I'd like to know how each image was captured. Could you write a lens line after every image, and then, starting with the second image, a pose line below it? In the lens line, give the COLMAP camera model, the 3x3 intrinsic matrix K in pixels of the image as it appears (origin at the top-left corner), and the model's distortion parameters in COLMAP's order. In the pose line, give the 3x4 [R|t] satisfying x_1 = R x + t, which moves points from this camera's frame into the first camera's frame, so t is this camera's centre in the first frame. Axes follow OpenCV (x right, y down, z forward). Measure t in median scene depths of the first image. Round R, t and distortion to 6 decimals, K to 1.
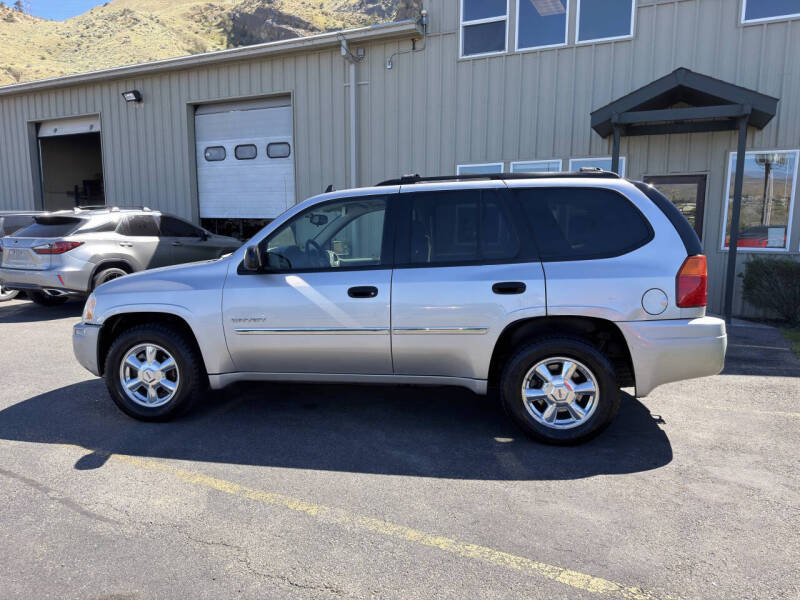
lens RADIAL K [[562.0, 0, 396.3], [0, 562.0, 299.9], [0, 0, 1]] dist [0.037246, -0.051512]
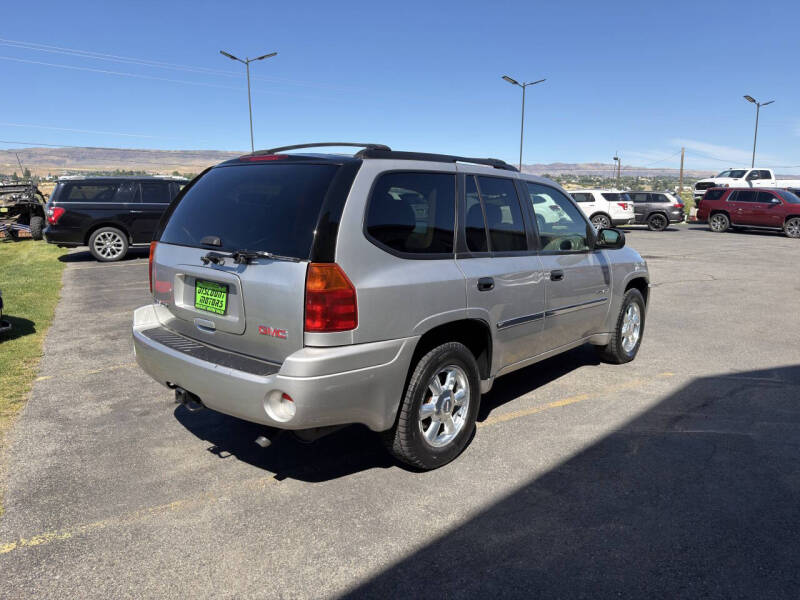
lens RADIAL K [[562.0, 0, 405.1], [0, 562.0, 301.7], [0, 0, 1]] dist [0.037246, -0.051512]
pose [[-0.506336, 0.152736, -0.848702, 0.452783], [-0.113786, 0.963751, 0.241325, -0.102828], [0.854796, 0.218762, -0.470603, 0.719177]]
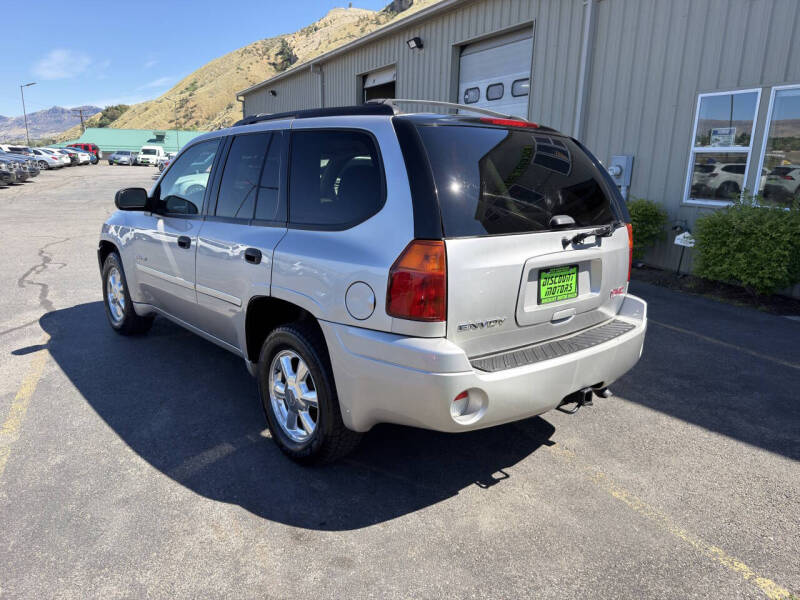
lens RADIAL K [[562.0, 0, 396.8], [0, 562.0, 299.1], [0, 0, 1]] dist [0.037246, -0.051512]
pose [[0.785608, 0.164008, -0.596591, 0.339863], [-0.106054, 0.985652, 0.131309, -0.035142], [0.609567, -0.039886, 0.791730, 0.187446]]
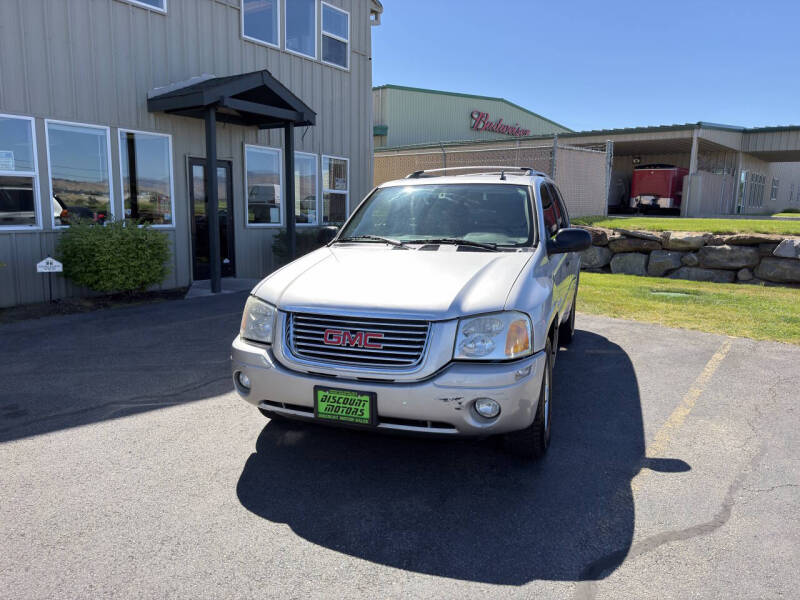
lens RADIAL K [[562.0, 0, 403.6], [0, 562.0, 298.2], [0, 0, 1]] dist [0.037246, -0.051512]
pose [[0.163023, -0.156787, 0.974085, -0.565105], [0.118390, 0.983268, 0.138451, -0.063733], [-0.979493, 0.092751, 0.178857, 0.473122]]
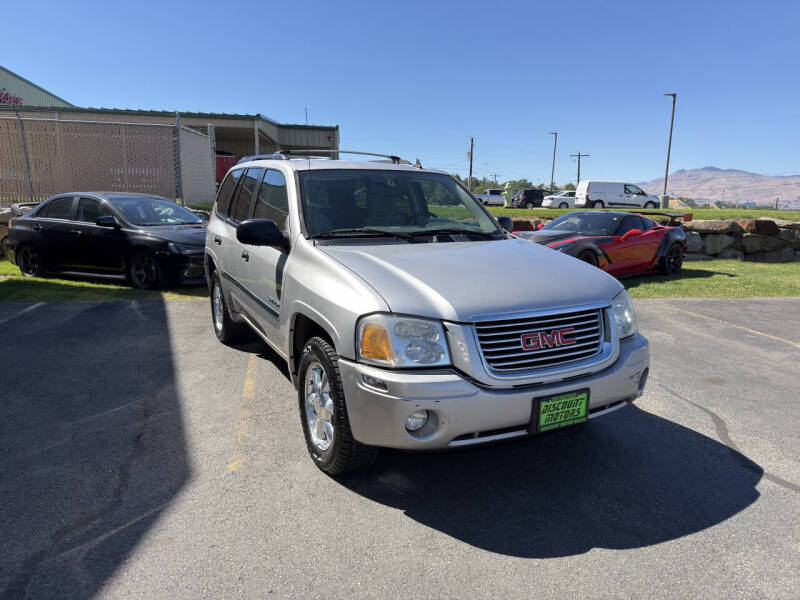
lens RADIAL K [[562.0, 0, 401.4], [0, 562.0, 307.3], [0, 0, 1]] dist [0.037246, -0.051512]
pose [[-0.621926, -0.158432, 0.766882, -0.439524], [0.085054, 0.959859, 0.267277, -0.102794], [-0.778443, 0.231453, -0.583486, 0.792129]]
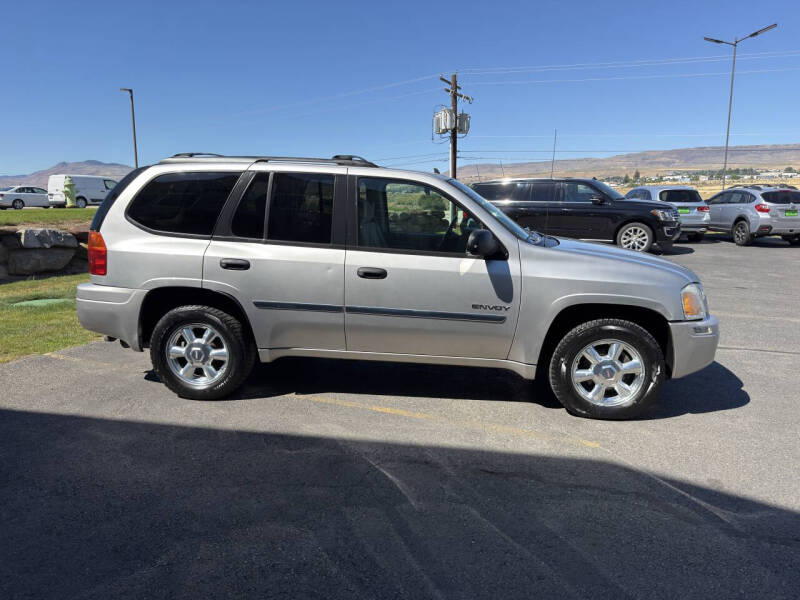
lens RADIAL K [[562.0, 0, 400.8], [0, 562.0, 302.6], [0, 0, 1]] dist [0.037246, -0.051512]
pose [[-0.997108, 0.012686, -0.074926, 0.022751], [-0.011088, 0.951130, 0.308591, -0.139437], [0.075180, 0.308529, -0.948239, 1.020225]]
